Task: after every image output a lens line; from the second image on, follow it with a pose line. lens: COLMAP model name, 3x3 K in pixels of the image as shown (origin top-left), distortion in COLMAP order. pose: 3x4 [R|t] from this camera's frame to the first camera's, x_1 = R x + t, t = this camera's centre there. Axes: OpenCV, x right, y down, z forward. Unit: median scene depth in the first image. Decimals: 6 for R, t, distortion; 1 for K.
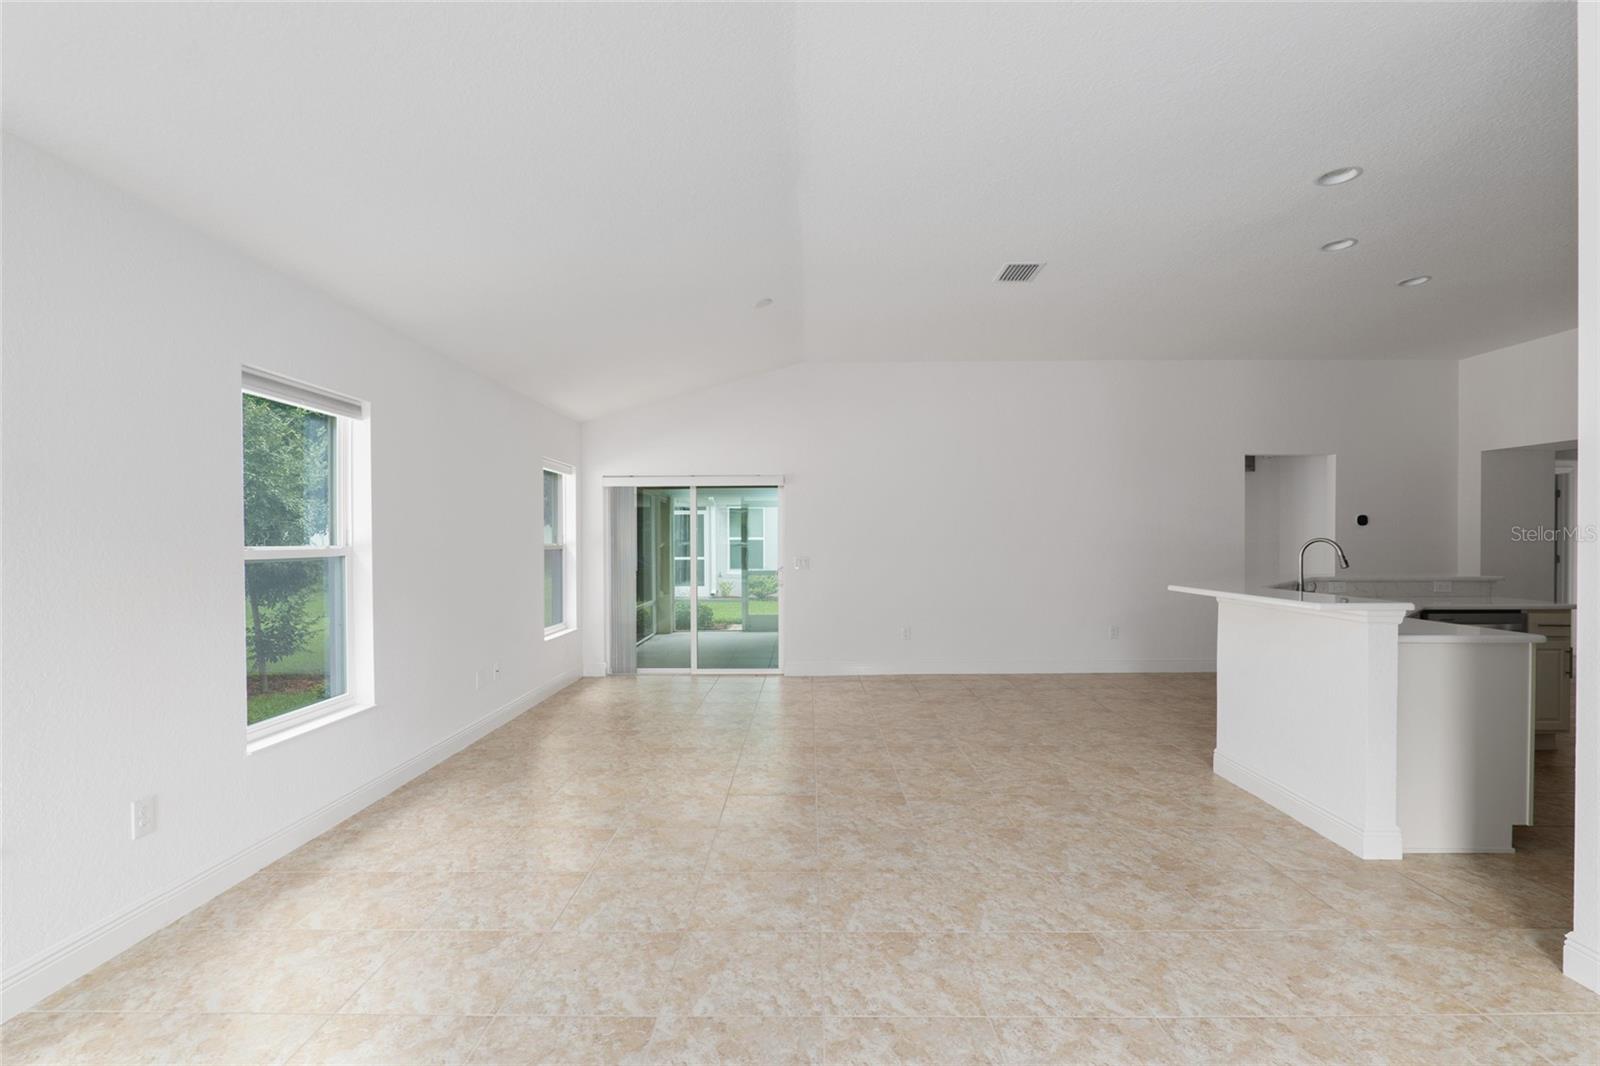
lens RADIAL K [[757.4, 0, 809.6], [0, 757.4, 531.3], [0, 0, 1]] dist [-0.037347, 0.010580]
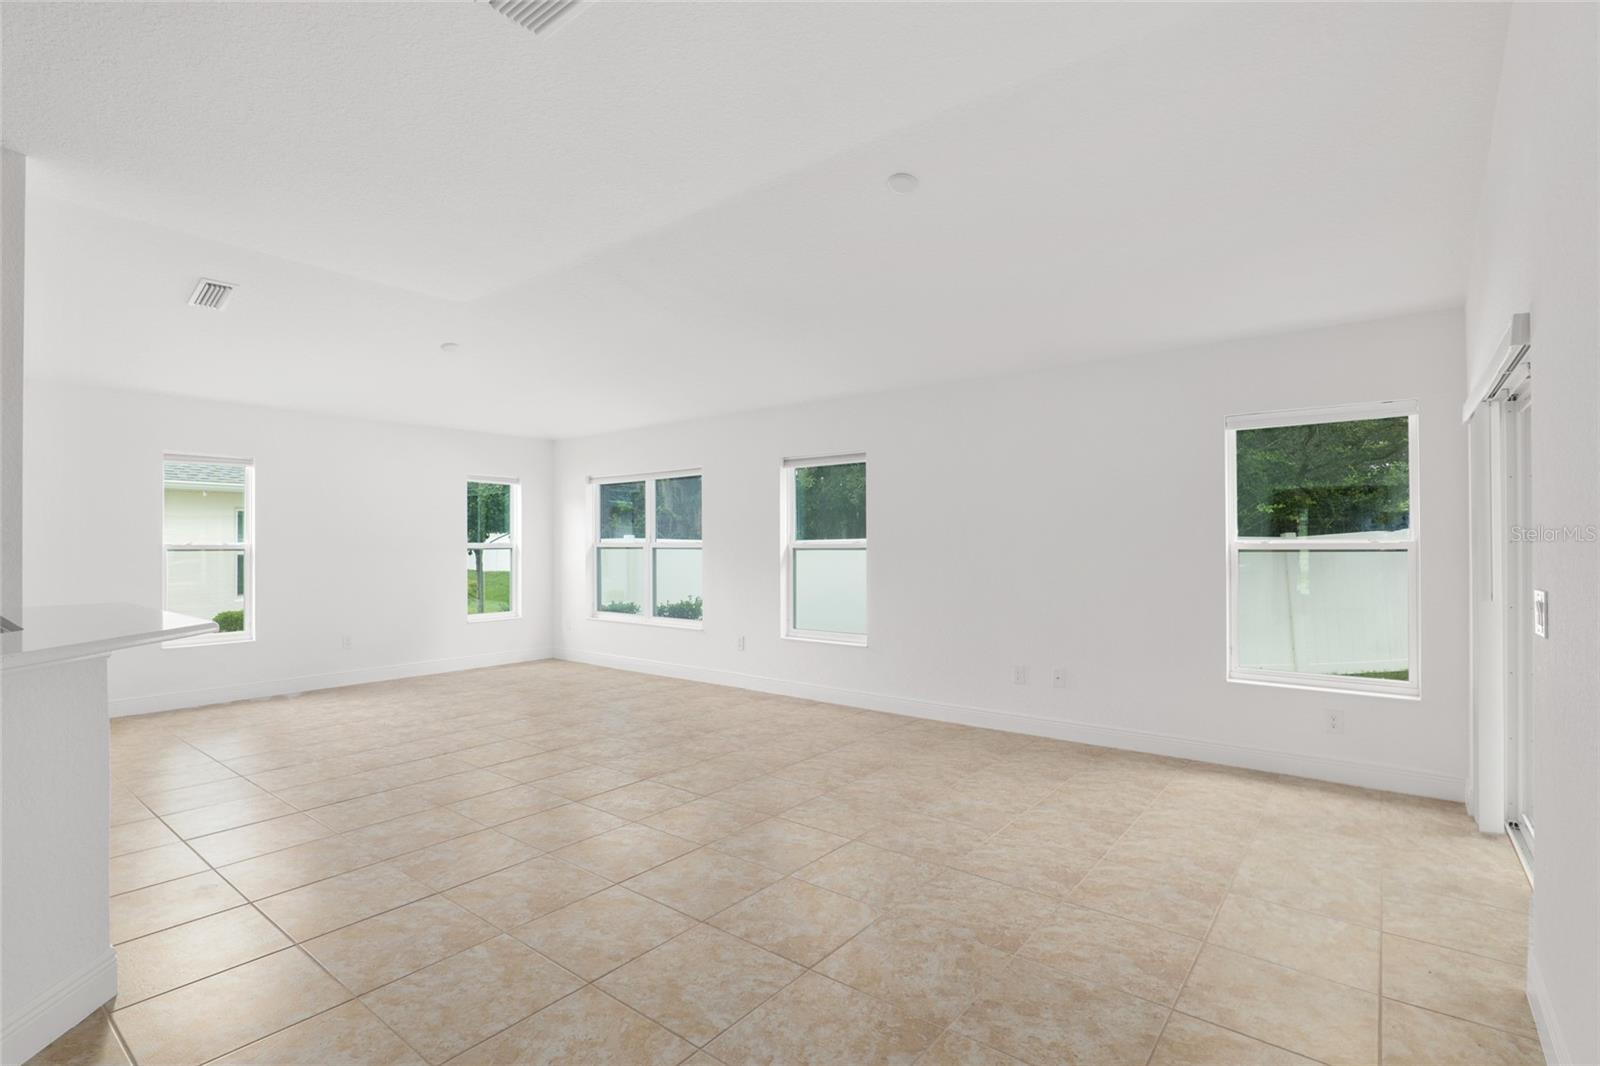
lens RADIAL K [[757.4, 0, 809.6], [0, 757.4, 531.3], [0, 0, 1]] dist [-0.037347, 0.010580]
pose [[-0.614501, -0.011004, -0.788839, 0.742653], [0.010790, 0.999692, -0.022350, 0.031144], [0.788842, -0.022246, -0.614193, 1.935723]]
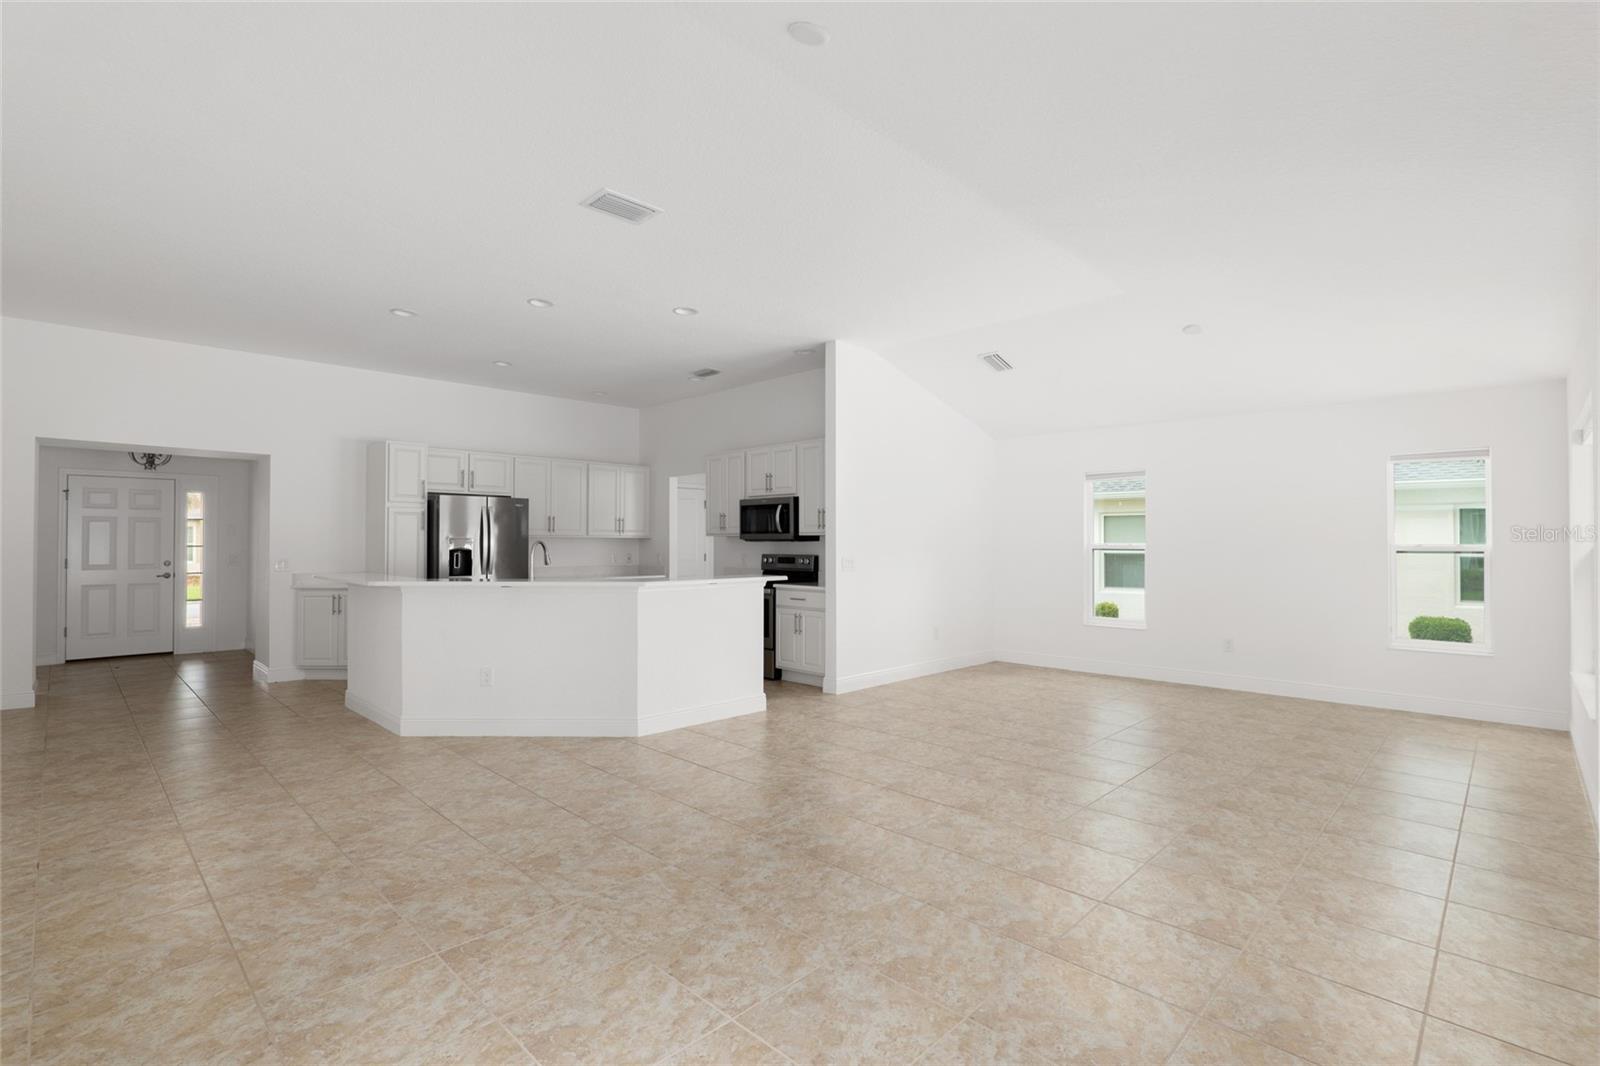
lens RADIAL K [[757.4, 0, 809.6], [0, 757.4, 531.3], [0, 0, 1]] dist [-0.037347, 0.010580]
pose [[-0.710204, 0.005254, 0.703976, -0.541226], [-0.011591, 0.999749, -0.019155, 0.022090], [-0.703900, -0.021763, -0.709965, 1.912614]]
